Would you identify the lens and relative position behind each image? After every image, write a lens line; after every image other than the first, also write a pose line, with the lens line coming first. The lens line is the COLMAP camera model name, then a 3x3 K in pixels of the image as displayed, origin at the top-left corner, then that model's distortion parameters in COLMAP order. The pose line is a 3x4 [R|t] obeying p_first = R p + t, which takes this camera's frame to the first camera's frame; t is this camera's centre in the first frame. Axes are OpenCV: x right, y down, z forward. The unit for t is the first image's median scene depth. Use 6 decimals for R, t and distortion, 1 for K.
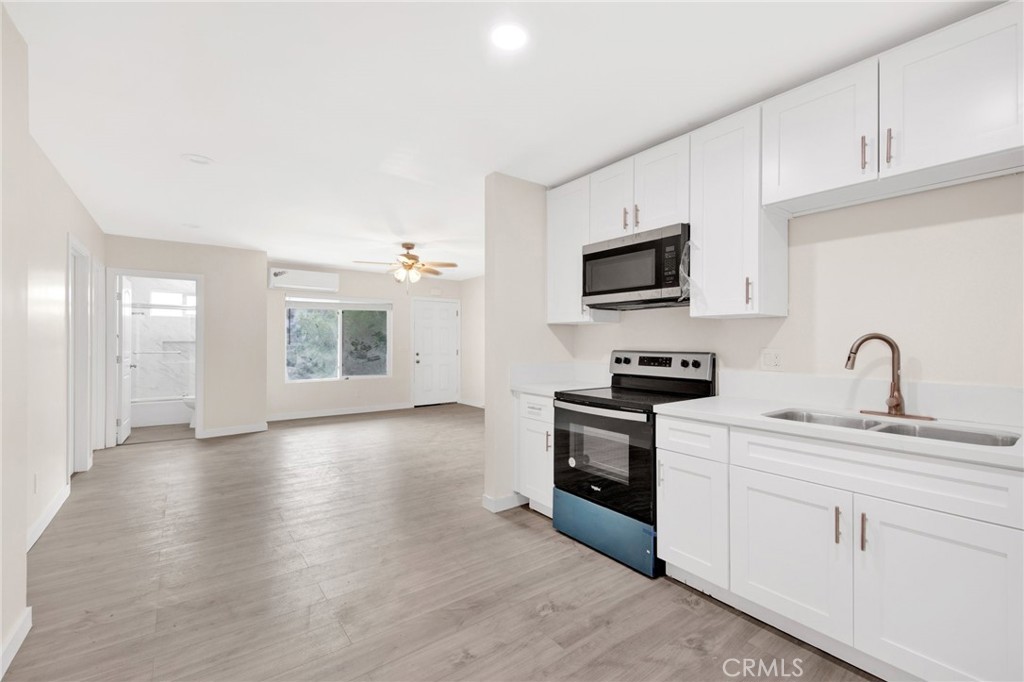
lens RADIAL K [[430.1, 0, 515.4], [0, 430.1, 341.0], [0, 0, 1]] dist [0.000800, -0.000004]
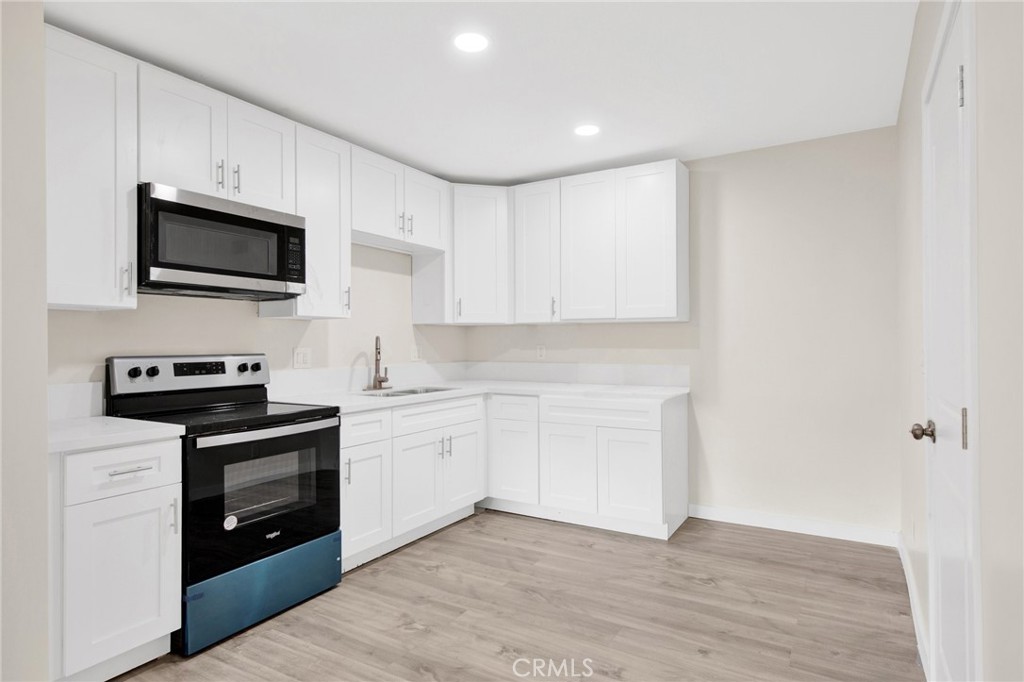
lens RADIAL K [[567.1, 0, 515.1], [0, 567.1, 341.1], [0, 0, 1]] dist [0.004319, 0.000446]
pose [[-0.370653, 0.000686, 0.928771, -0.934430], [0.001819, 0.999998, -0.000013, 0.000976], [-0.928770, 0.001685, -0.370654, 1.007657]]
